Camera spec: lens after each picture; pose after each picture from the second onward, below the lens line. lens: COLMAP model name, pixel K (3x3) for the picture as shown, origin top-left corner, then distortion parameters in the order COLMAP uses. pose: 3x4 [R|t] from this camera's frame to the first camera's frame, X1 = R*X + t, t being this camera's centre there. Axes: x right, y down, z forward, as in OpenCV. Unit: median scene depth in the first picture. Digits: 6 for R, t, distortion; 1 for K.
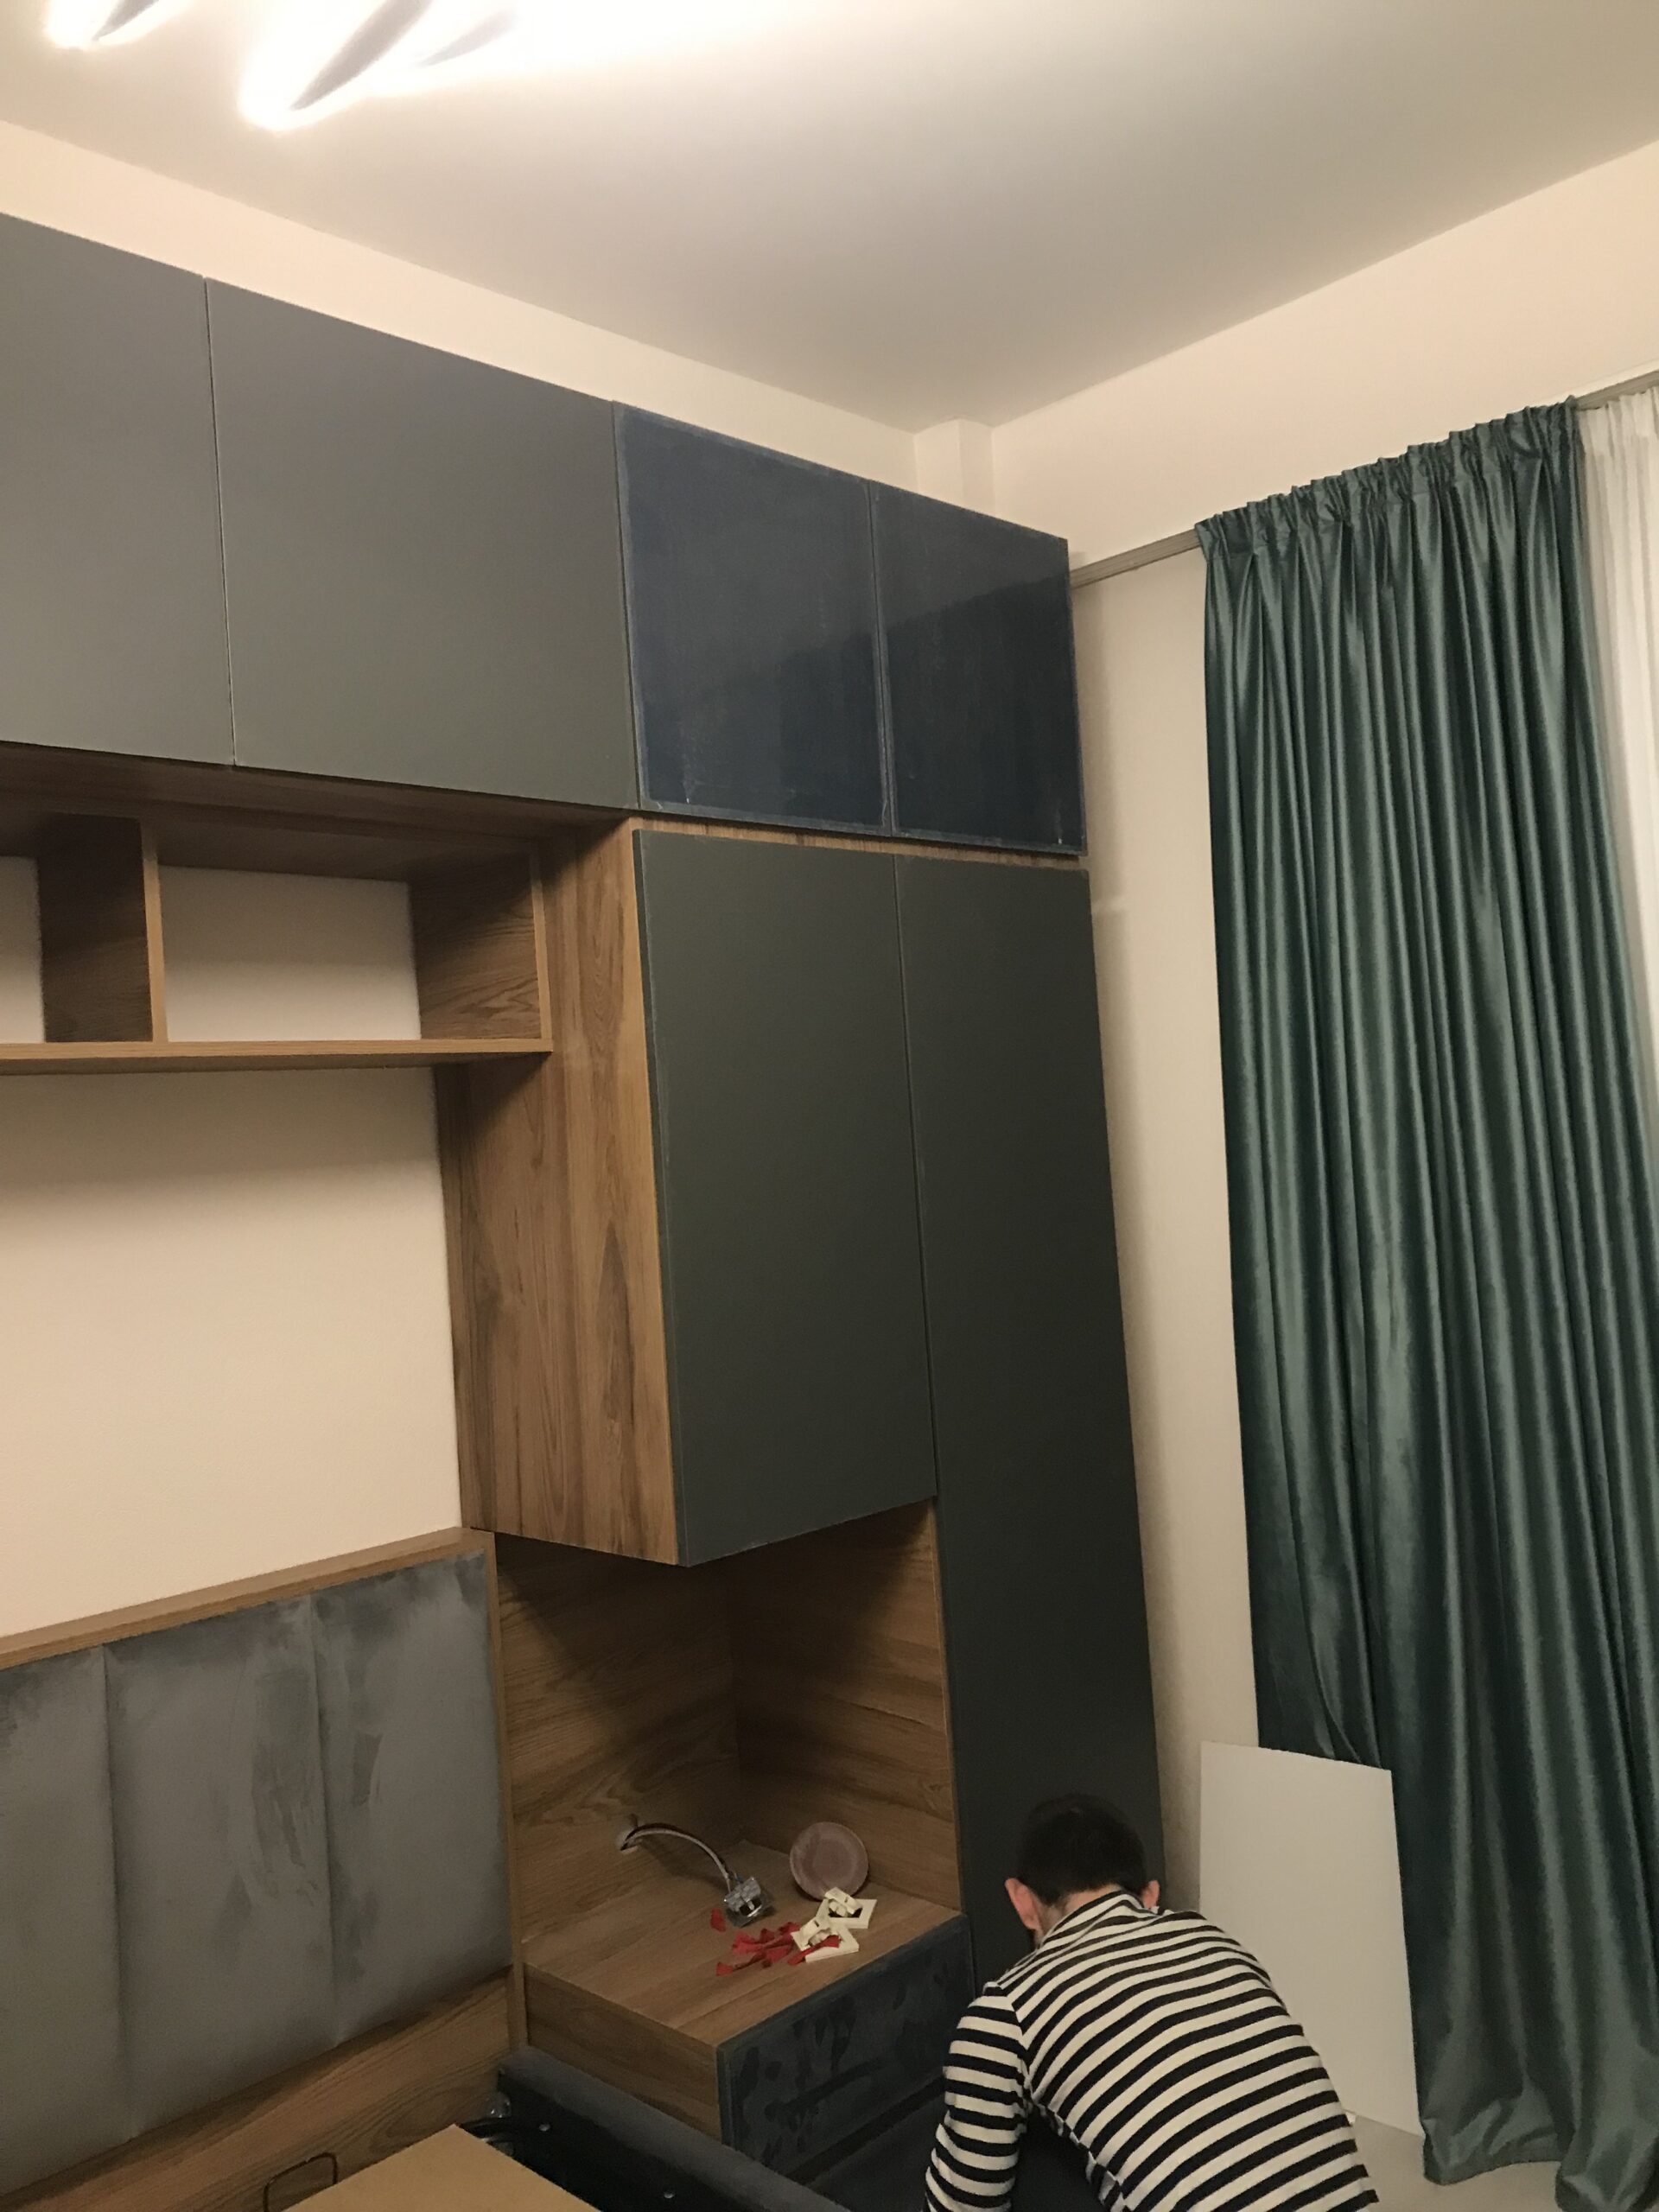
lens RADIAL K [[1876.4, 0, 834.6], [0, 1876.4, 1088.7], [0, 0, 1]] dist [0.072835, -0.087964]
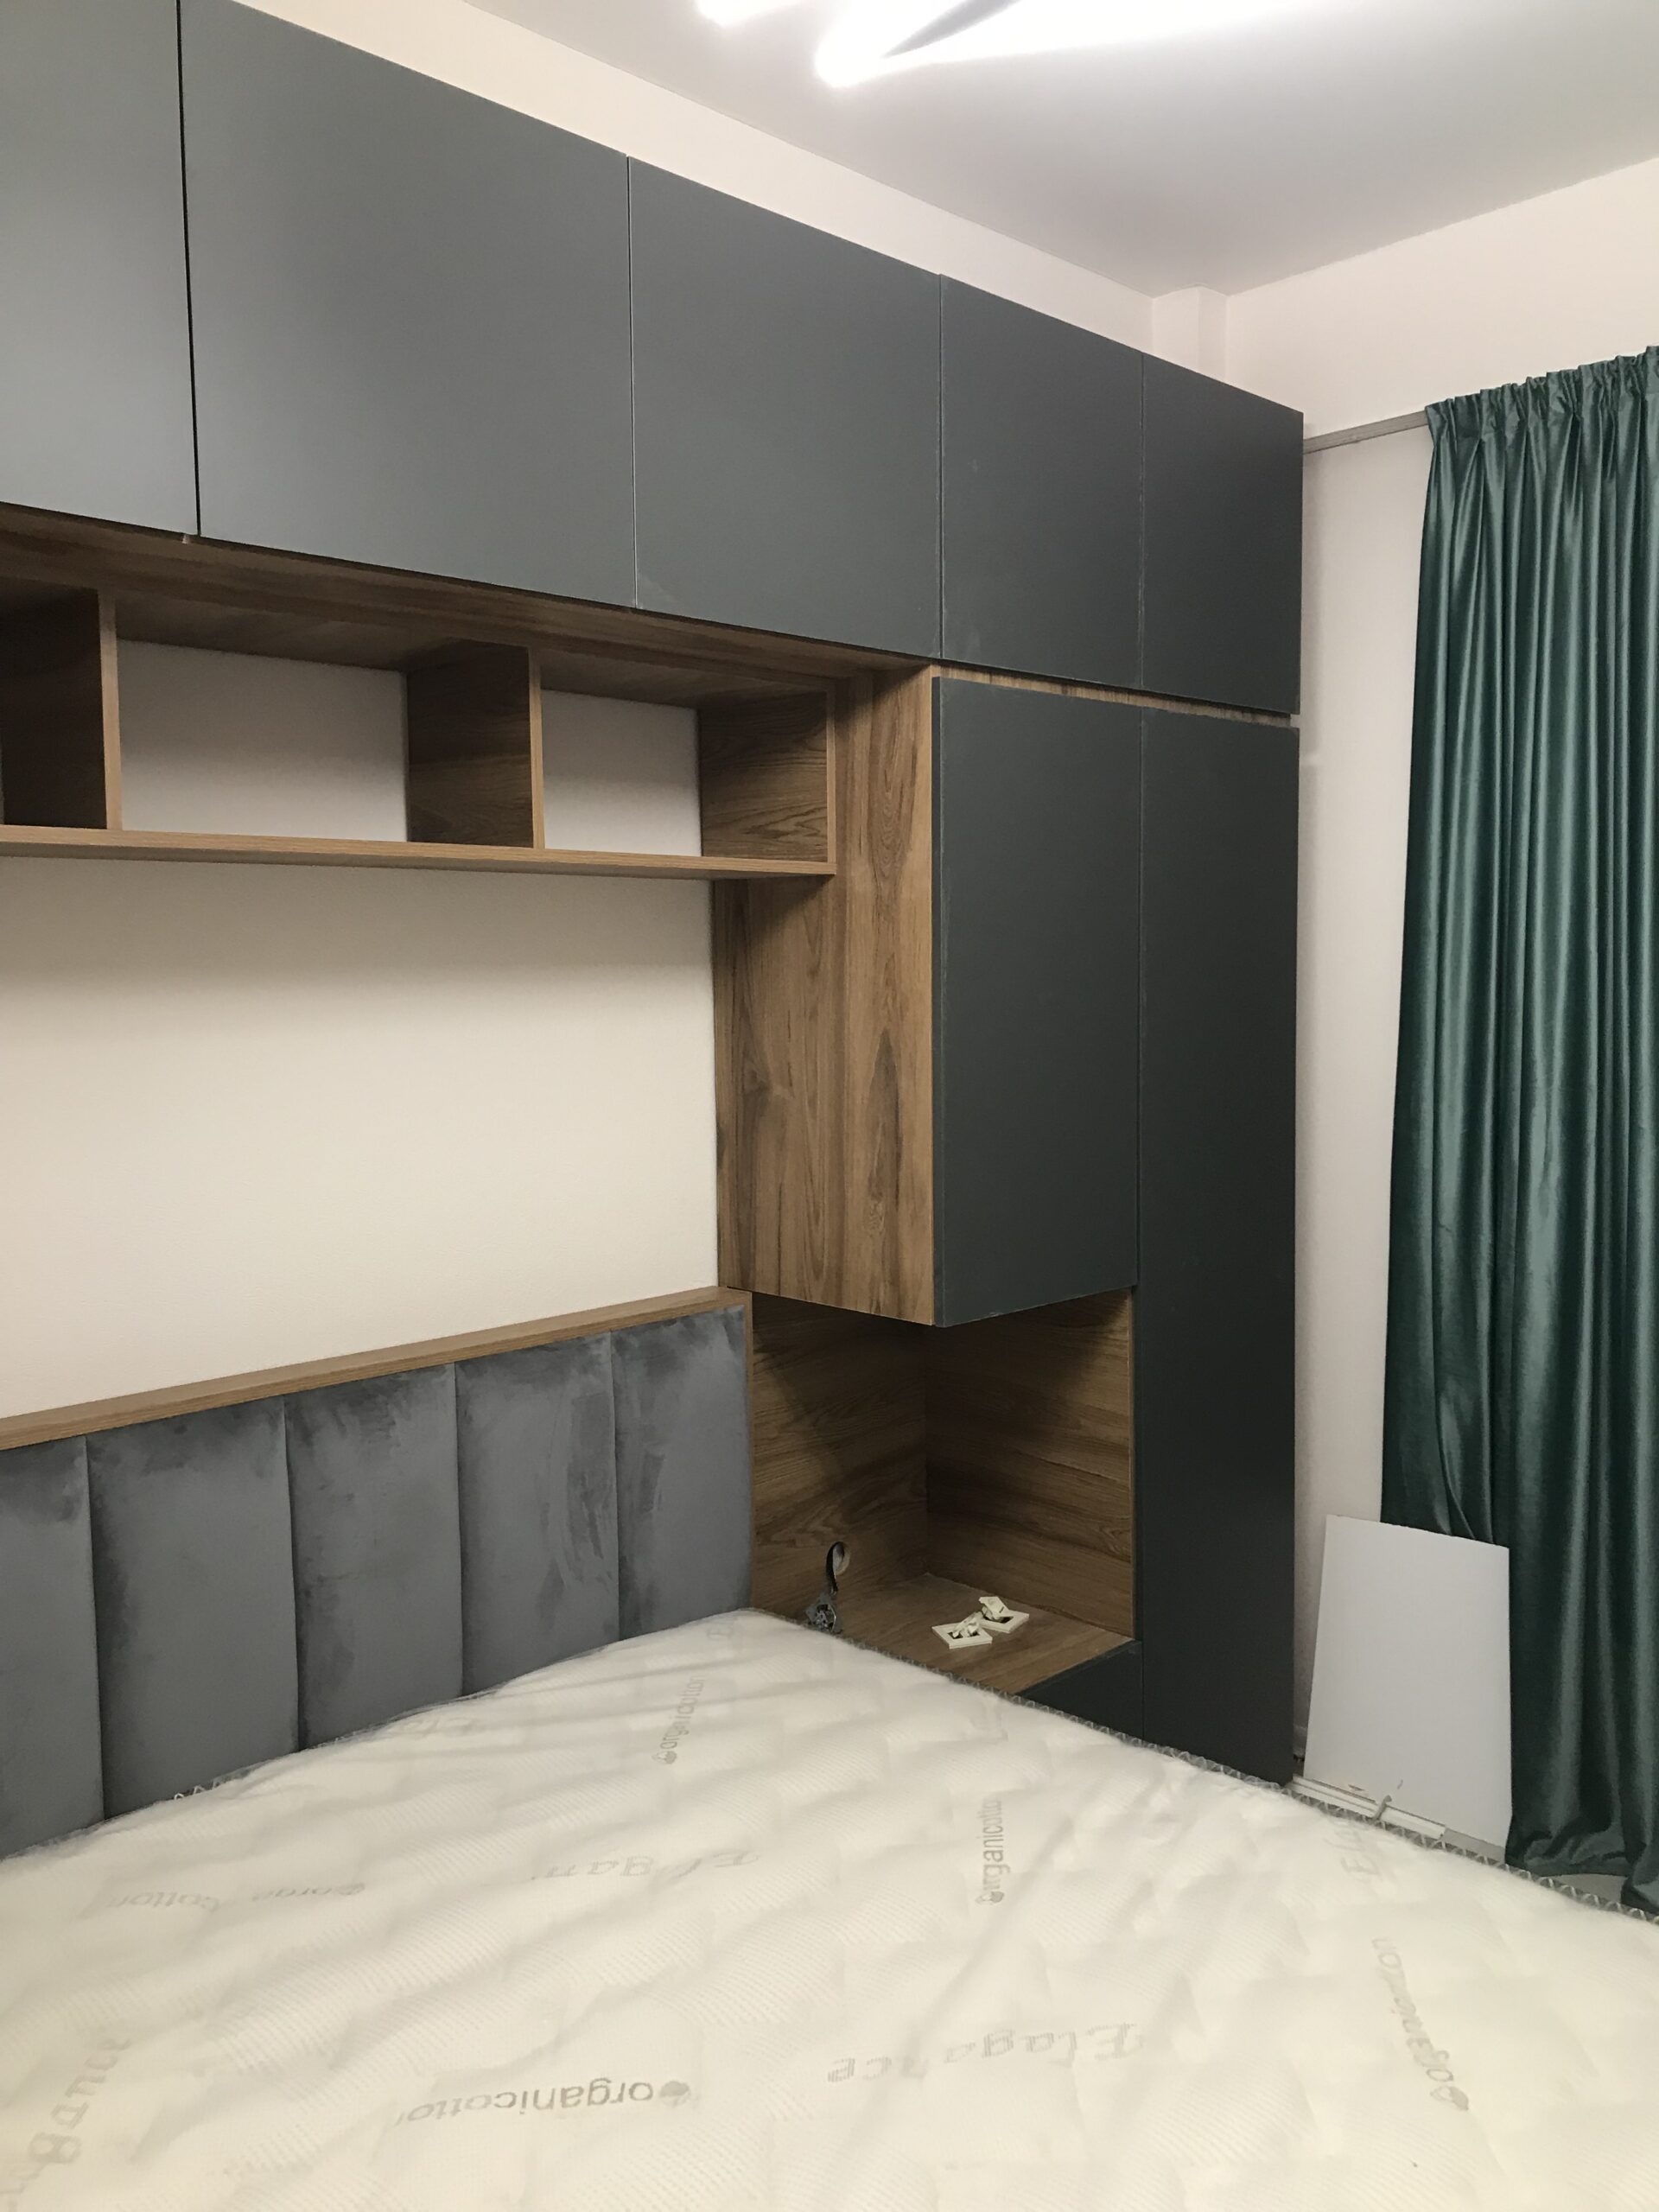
lens RADIAL K [[1851.9, 0, 836.2], [0, 1851.9, 1084.8], [0, 0, 1]] dist [0.091456, -0.150391]
pose [[0.998495, 0.054649, -0.004649, -0.131832], [-0.053971, 0.994106, 0.094028, 0.001696], [0.009760, -0.093635, 0.995559, -0.106986]]
